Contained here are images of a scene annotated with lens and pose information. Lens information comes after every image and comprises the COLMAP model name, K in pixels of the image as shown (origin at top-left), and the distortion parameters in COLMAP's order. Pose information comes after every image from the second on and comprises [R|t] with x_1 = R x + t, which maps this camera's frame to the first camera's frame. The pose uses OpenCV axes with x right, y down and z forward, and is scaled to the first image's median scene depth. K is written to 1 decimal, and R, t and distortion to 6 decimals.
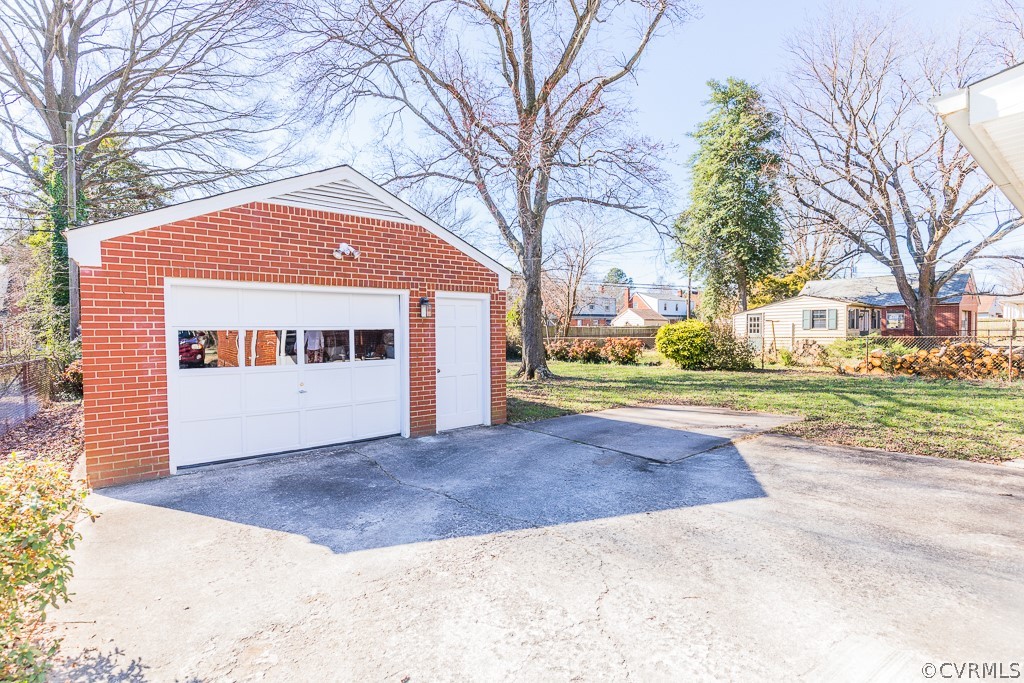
lens RADIAL K [[488.2, 0, 507.2], [0, 488.2, 345.1], [0, 0, 1]] dist [-0.000459, -0.000371]
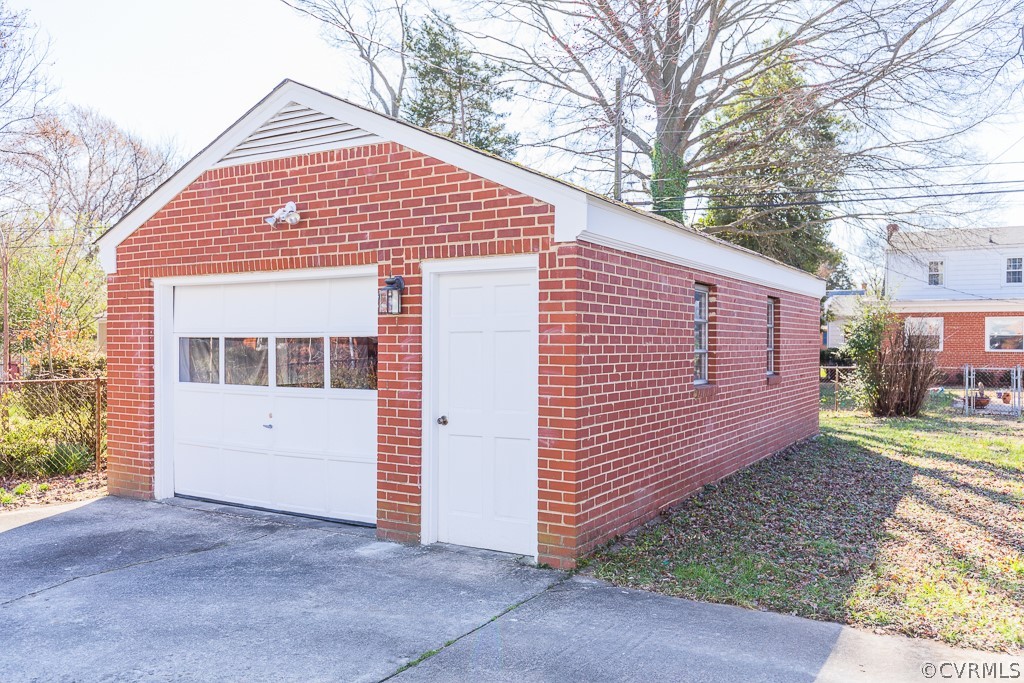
lens RADIAL K [[817.9, 0, 509.2], [0, 817.9, 338.7], [0, 0, 1]] dist [0.011812, 0.002980]
pose [[0.337504, 0.008228, -0.941288, 0.282145], [-0.030809, 0.999523, -0.002310, -0.013069], [0.940820, 0.029780, 0.337597, 0.332120]]
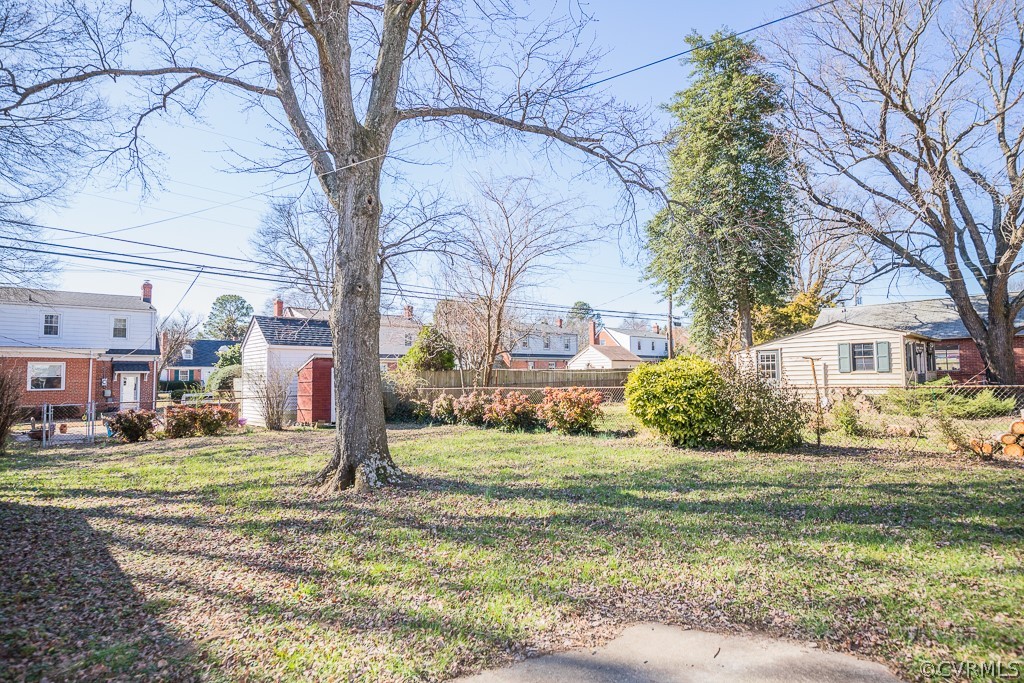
lens RADIAL K [[549.6, 0, 512.6], [0, 549.6, 341.3], [0, 0, 1]] dist [-0.013957, 0.000920]
pose [[0.996253, 0.001174, 0.086474, 0.122284], [0.006778, 0.995772, -0.091608, -0.012149], [-0.086216, 0.091851, 0.992033, 0.384409]]
